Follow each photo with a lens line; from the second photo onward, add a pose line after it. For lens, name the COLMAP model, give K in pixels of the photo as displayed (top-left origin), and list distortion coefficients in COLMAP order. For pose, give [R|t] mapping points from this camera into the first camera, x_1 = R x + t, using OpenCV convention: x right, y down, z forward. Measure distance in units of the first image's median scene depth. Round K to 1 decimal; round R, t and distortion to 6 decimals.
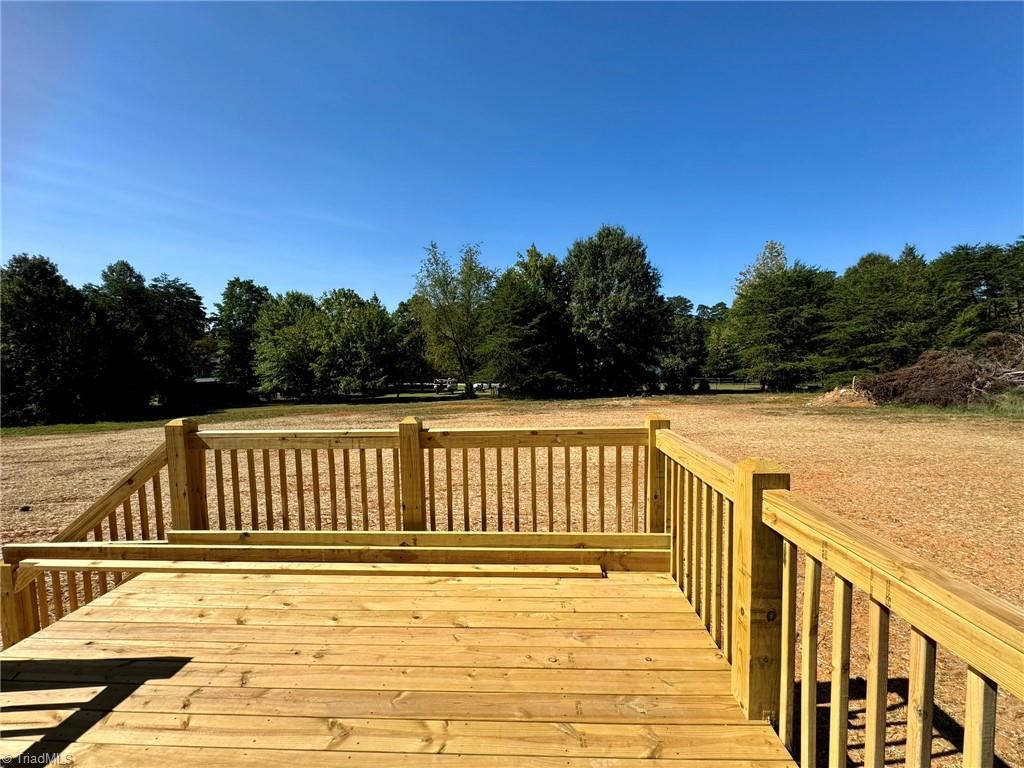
lens RADIAL K [[407.3, 0, 512.0], [0, 407.3, 384.0], [0, 0, 1]] dist [-0.002708, 0.000213]
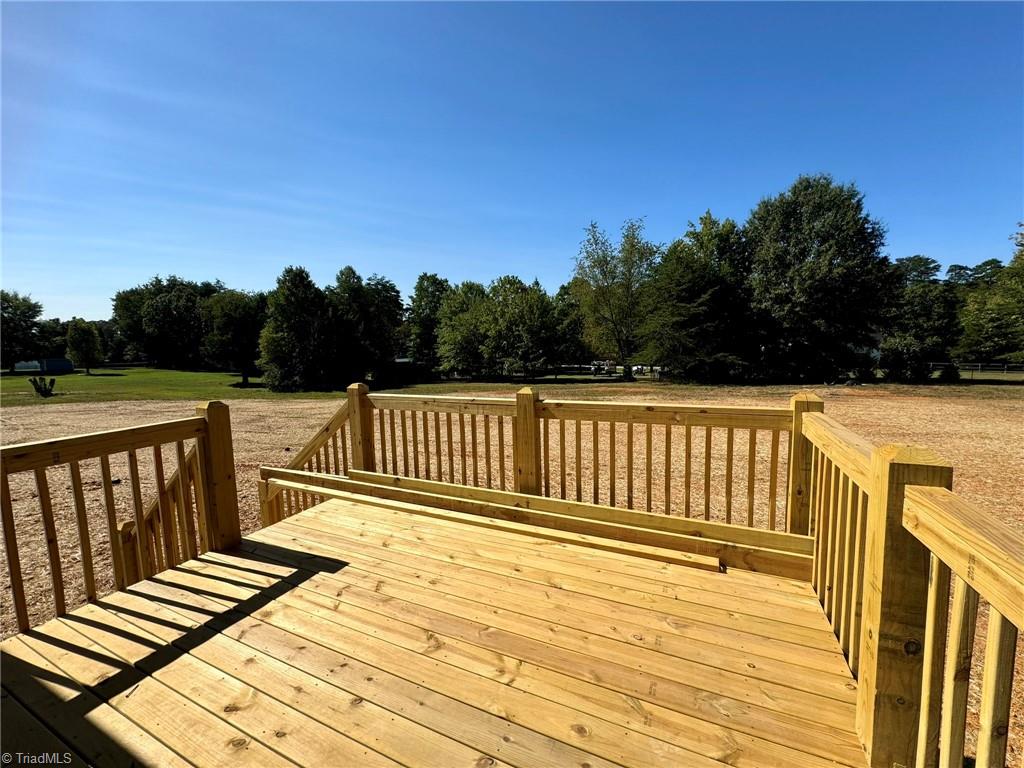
lens RADIAL K [[407.3, 0, 512.0], [0, 407.3, 384.0], [0, 0, 1]] dist [-0.002708, 0.000213]
pose [[0.925635, 0.030215, -0.377210, 0.108063], [-0.014122, 0.998871, 0.045355, 0.023507], [0.378155, -0.036655, 0.925016, 0.009502]]
